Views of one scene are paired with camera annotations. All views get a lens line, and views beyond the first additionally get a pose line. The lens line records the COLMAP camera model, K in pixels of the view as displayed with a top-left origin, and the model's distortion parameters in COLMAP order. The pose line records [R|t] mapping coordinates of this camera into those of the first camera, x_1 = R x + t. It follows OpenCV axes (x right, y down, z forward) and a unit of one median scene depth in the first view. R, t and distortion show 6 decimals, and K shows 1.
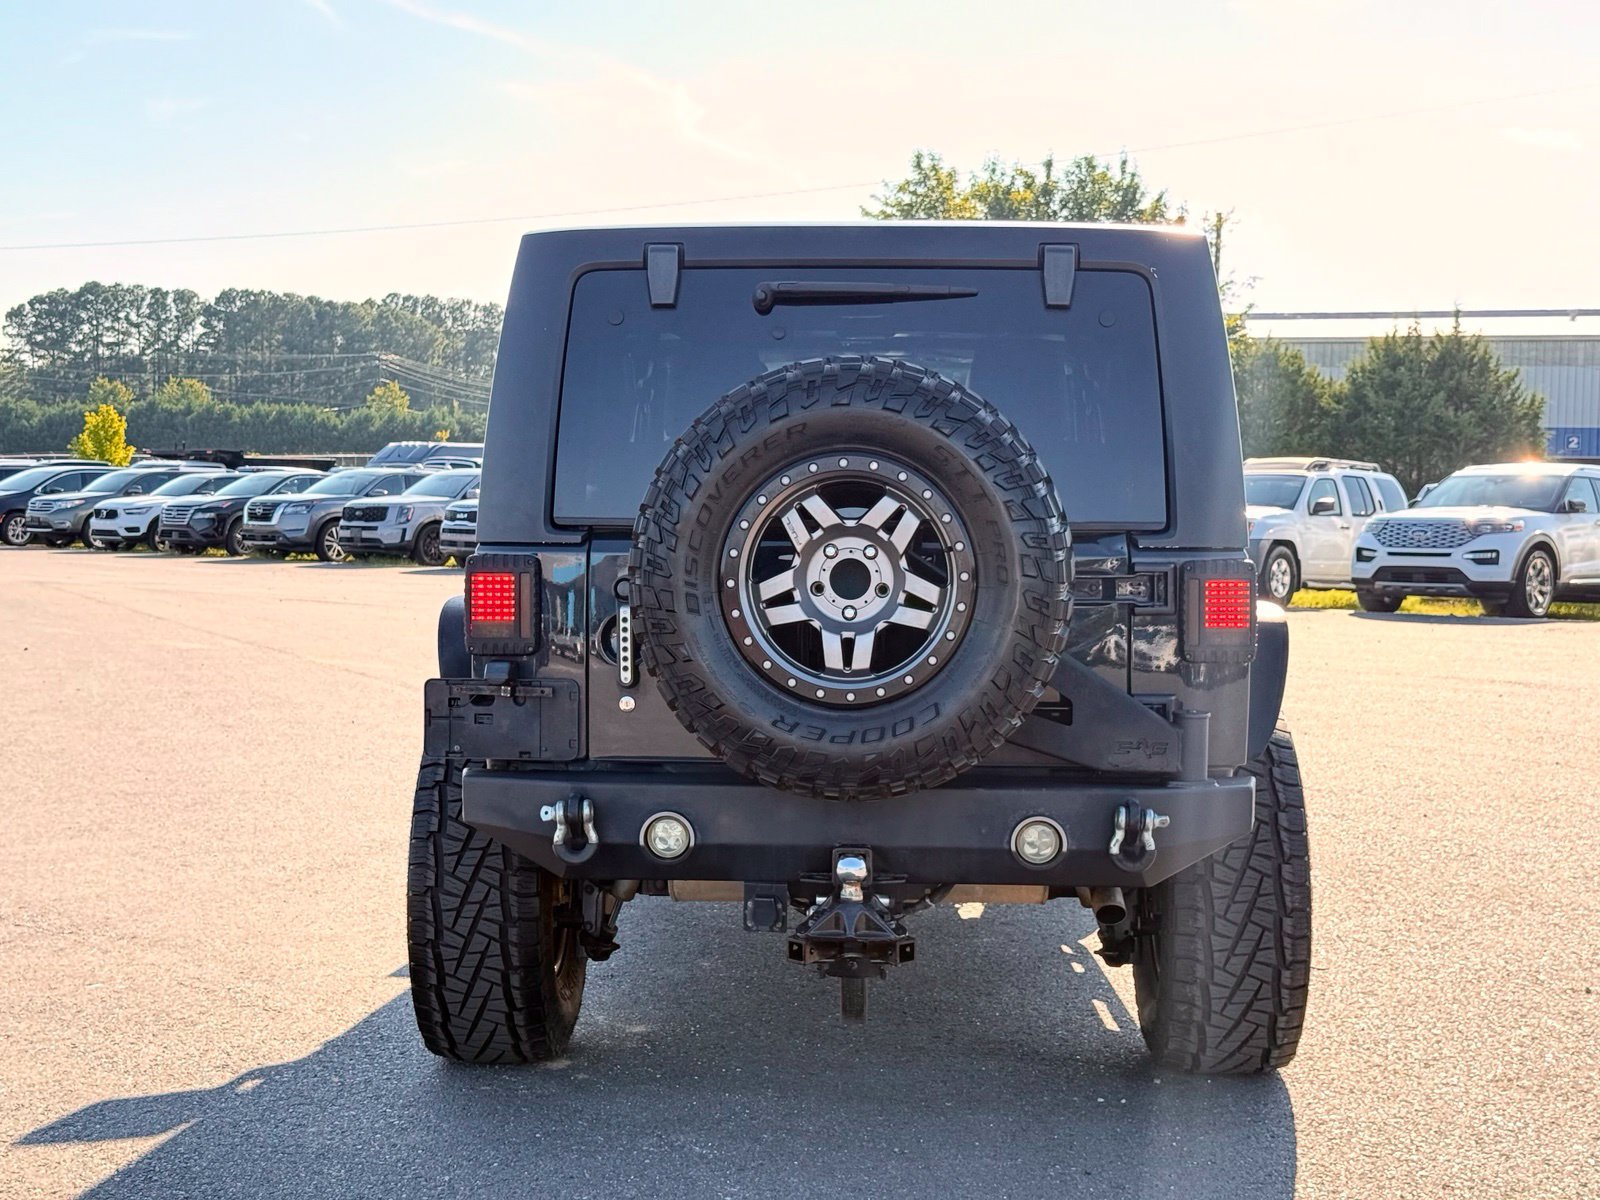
lens RADIAL K [[2220.0, 0, 788.3], [0, 2220.0, 601.4], [0, 0, 1]] dist [0.149869, -0.111939]
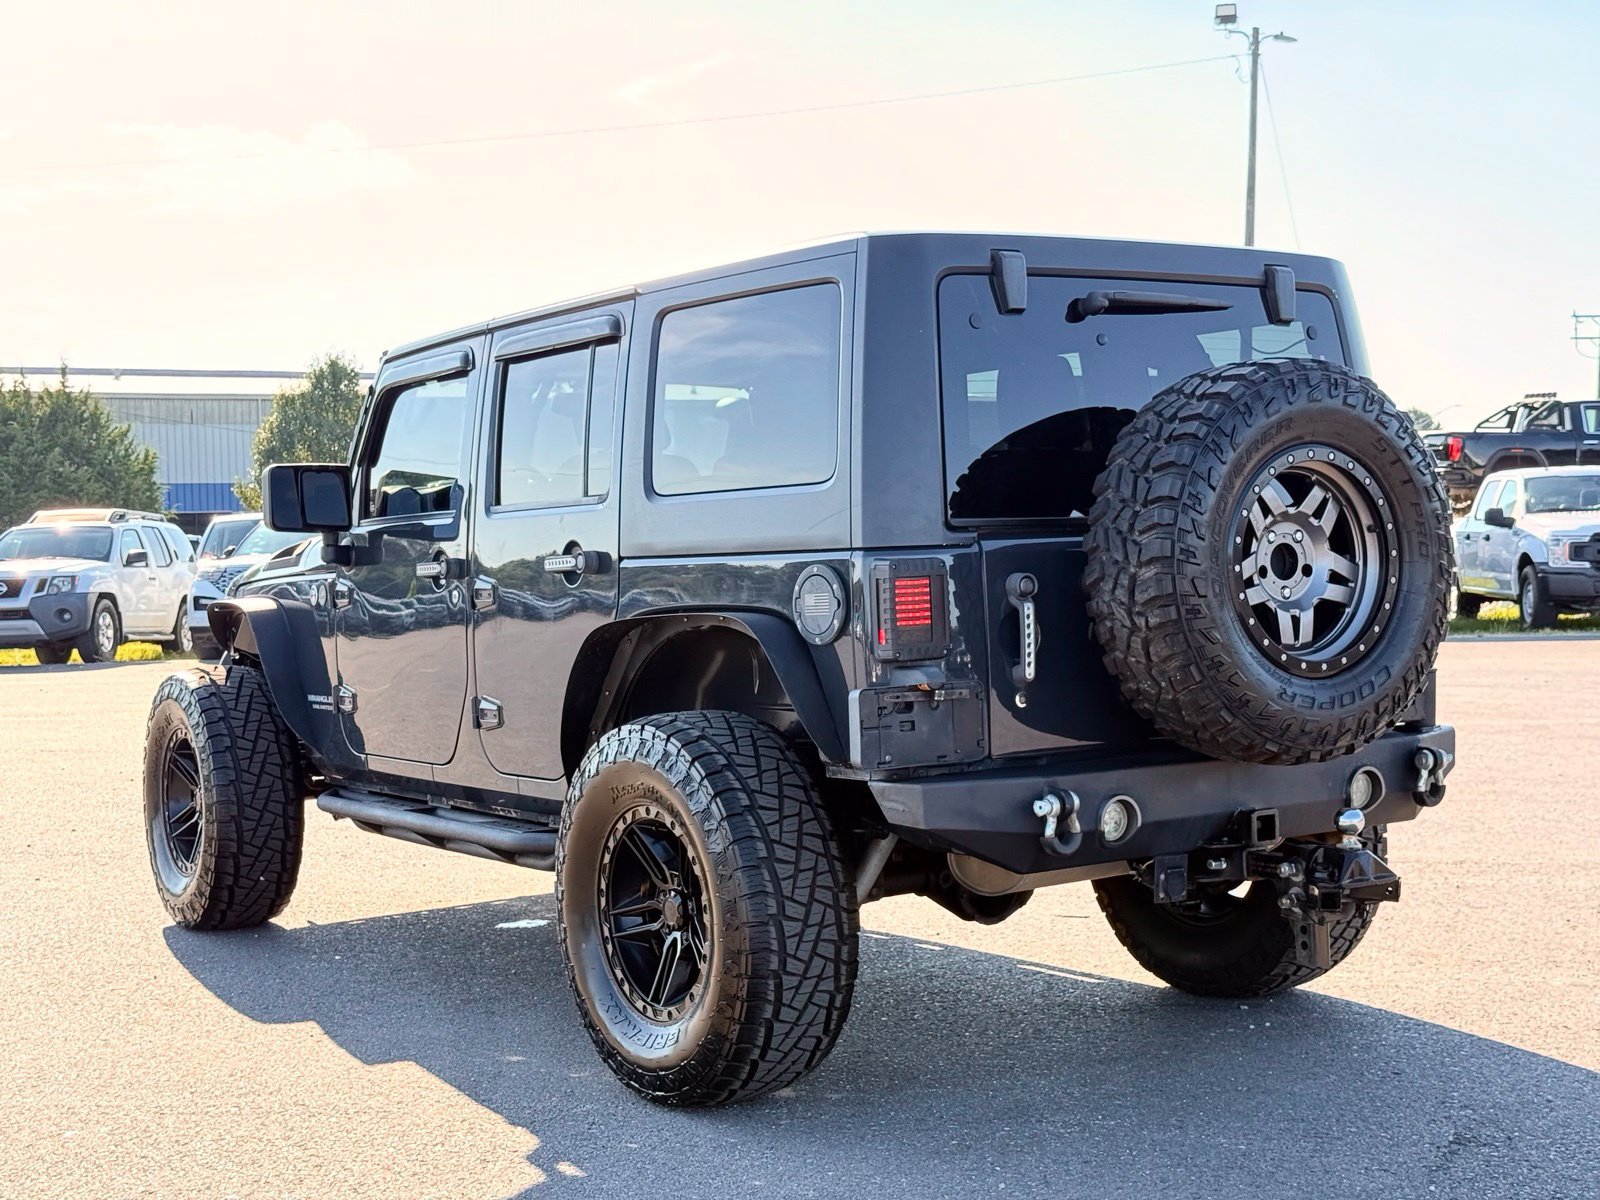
lens RADIAL K [[2220.0, 0, 788.3], [0, 2220.0, 601.4], [0, 0, 1]] dist [0.149869, -0.111939]
pose [[0.795326, -0.047998, 0.604279, -0.768323], [0.063852, 0.997948, -0.004772, -0.000766], [-0.602810, 0.042379, 0.796758, 0.248349]]
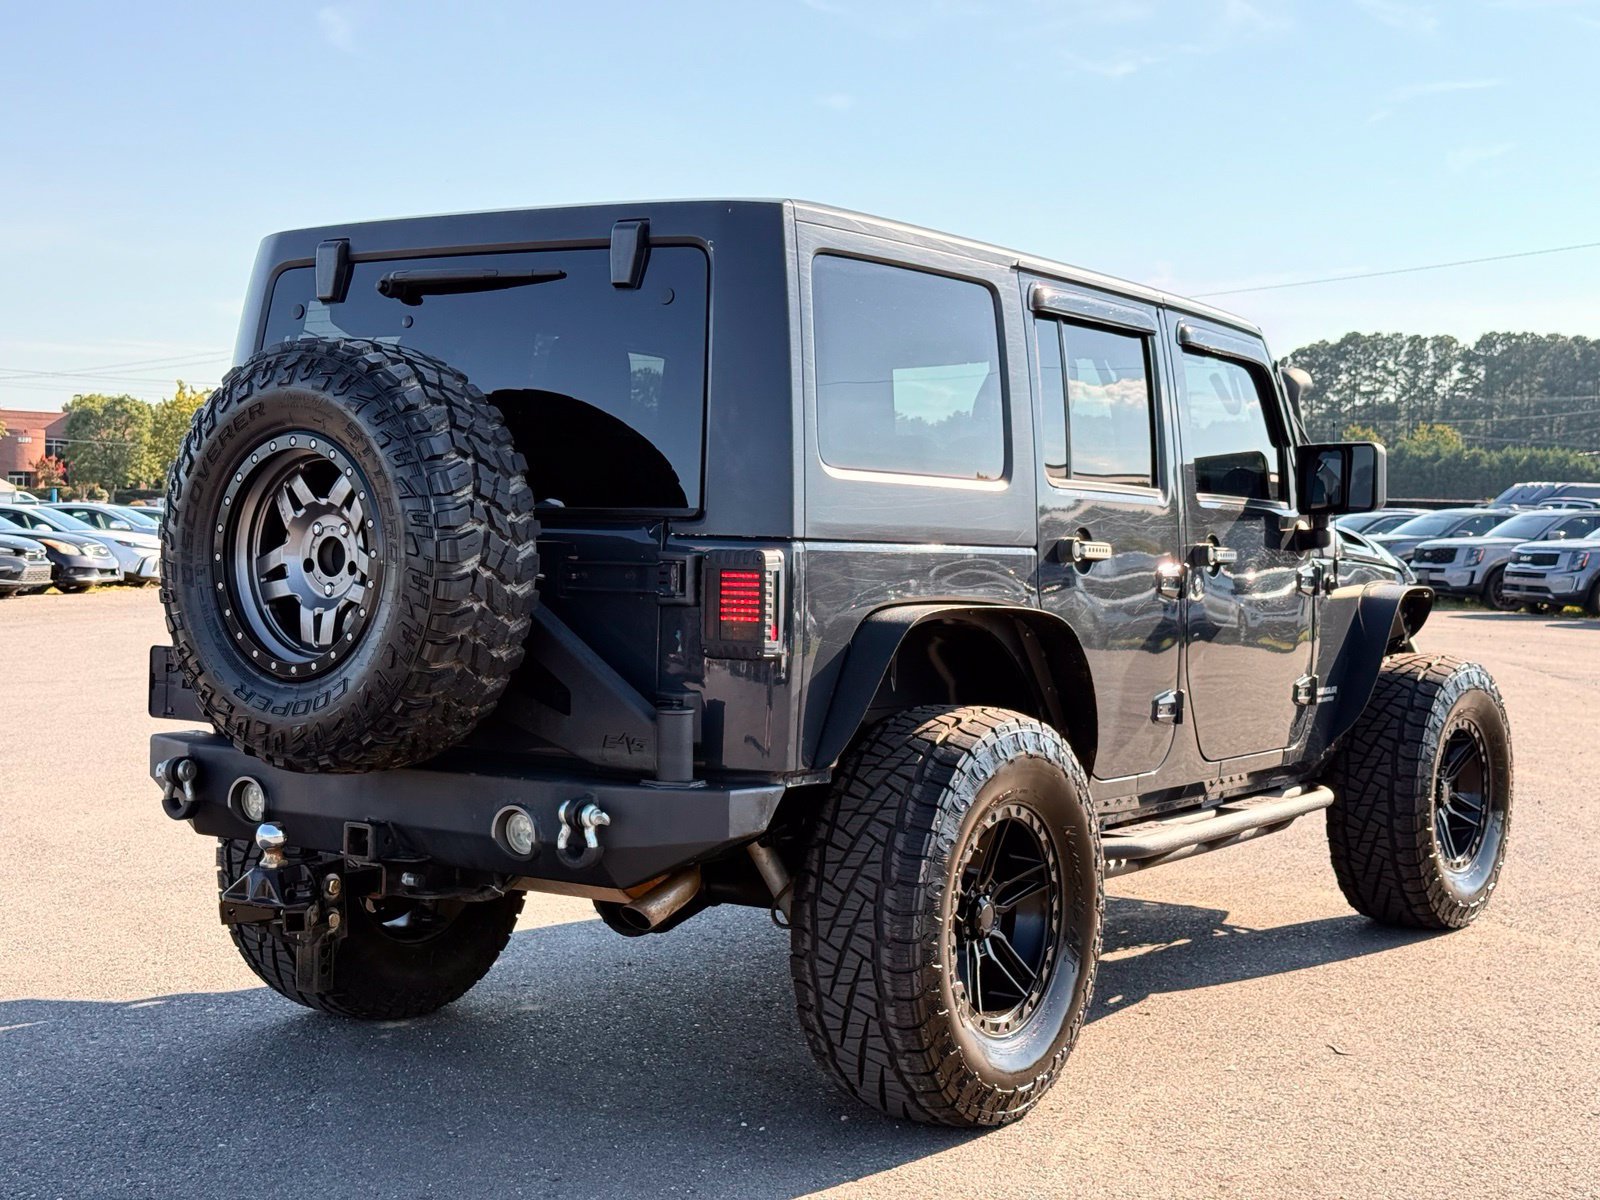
lens RADIAL K [[2220.0, 0, 788.3], [0, 2220.0, 601.4], [0, 0, 1]] dist [0.149869, -0.111939]
pose [[0.855787, 0.028862, -0.516523, 0.681075], [-0.039544, 0.999171, -0.009688, 0.011276], [0.515815, 0.028716, 0.856219, 0.211100]]
